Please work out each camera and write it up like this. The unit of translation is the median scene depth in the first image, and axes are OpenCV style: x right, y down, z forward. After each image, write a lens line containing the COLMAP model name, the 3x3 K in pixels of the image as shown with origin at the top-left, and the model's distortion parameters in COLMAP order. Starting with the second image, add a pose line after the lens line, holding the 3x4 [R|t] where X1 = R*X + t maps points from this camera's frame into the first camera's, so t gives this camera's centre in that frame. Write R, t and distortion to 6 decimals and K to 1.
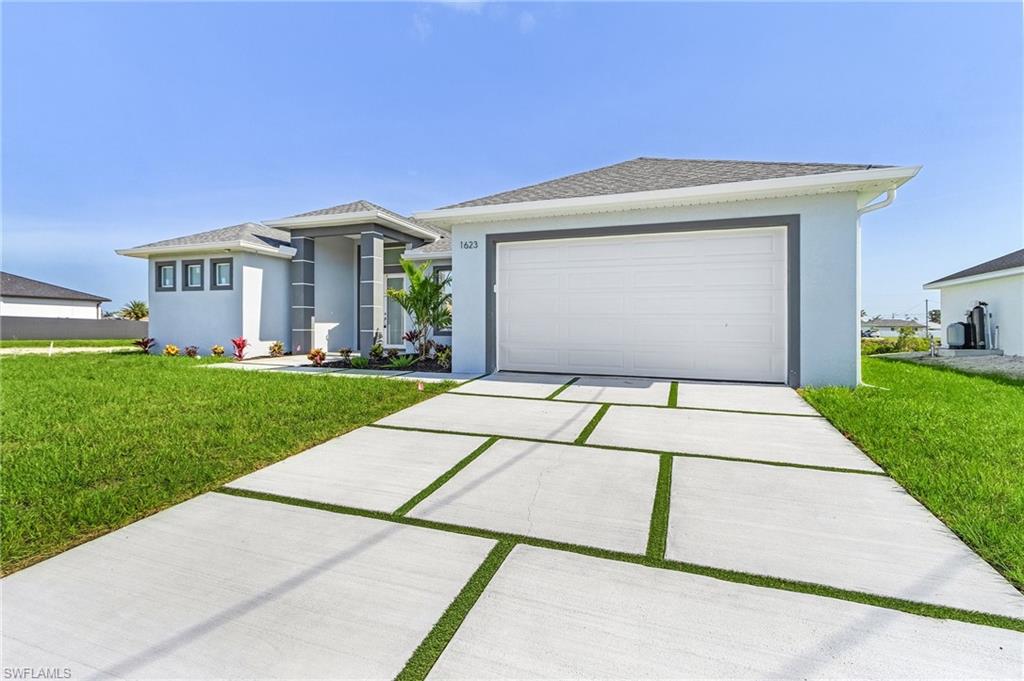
lens RADIAL K [[473.7, 0, 512.8], [0, 473.7, 333.6], [0, 0, 1]] dist [-0.001220, -0.000351]
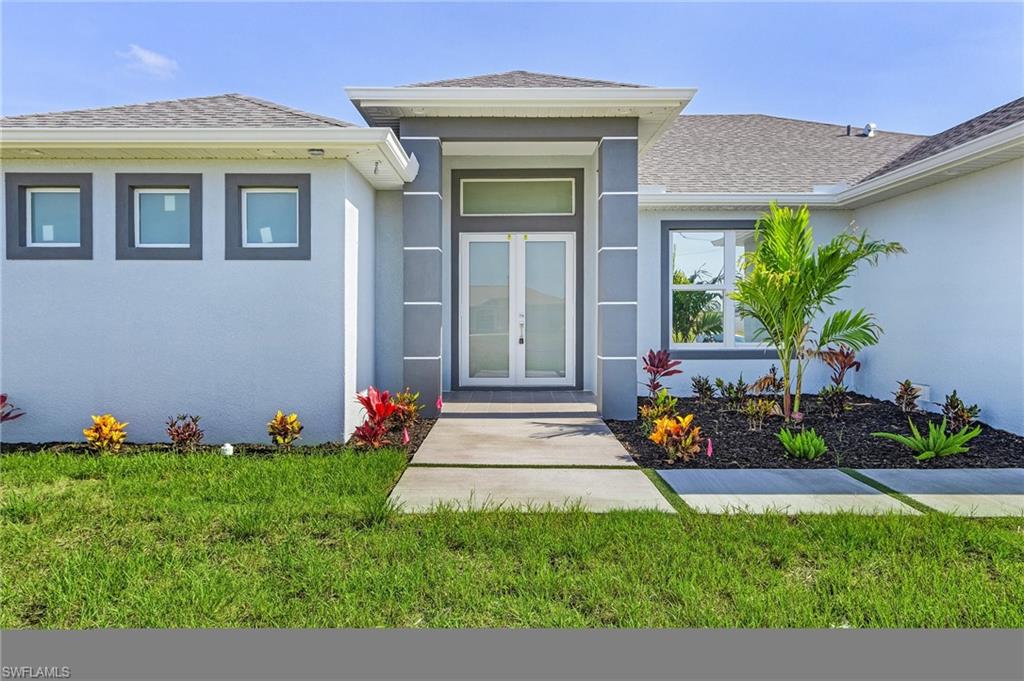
lens RADIAL K [[650.4, 0, 513.1], [0, 650.4, 333.9], [0, 0, 1]] dist [0.000062, 0.002143]
pose [[0.938592, -0.016781, 0.344621, -0.604014], [0.012364, 0.999811, 0.015011, -0.038264], [-0.344807, -0.009828, 0.938622, 0.446507]]
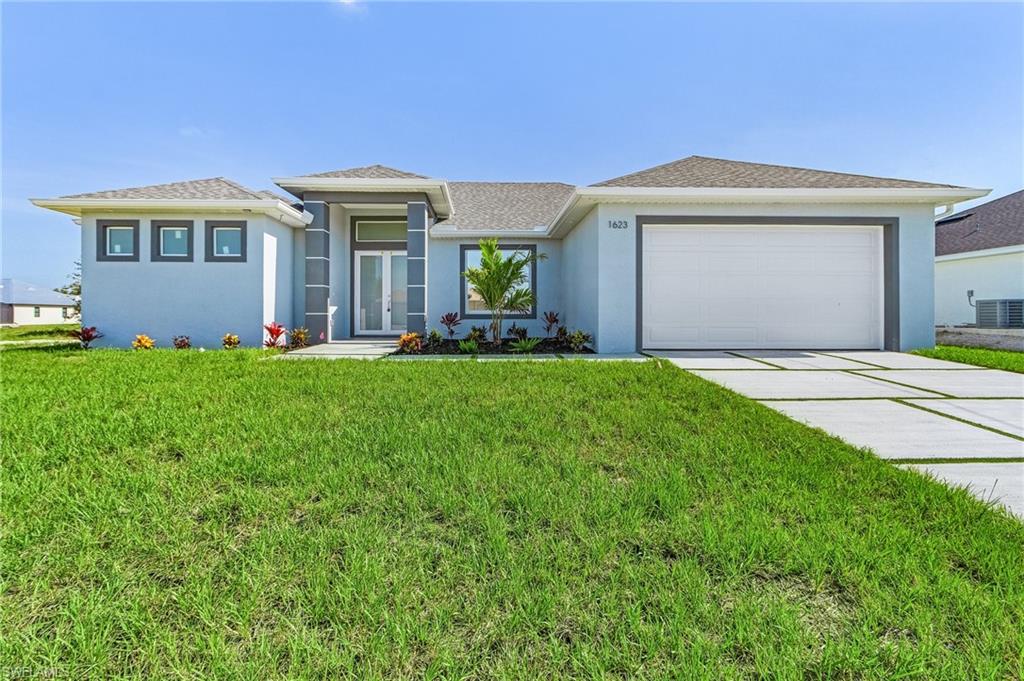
lens RADIAL K [[473.7, 0, 504.0], [0, 473.7, 322.0], [0, 0, 1]] dist [-0.001220, -0.000351]
pose [[0.926865, -0.012754, 0.375179, -0.479734], [0.011876, 0.999919, 0.004653, 0.007608], [-0.375208, 0.000143, 0.926941, 0.113096]]
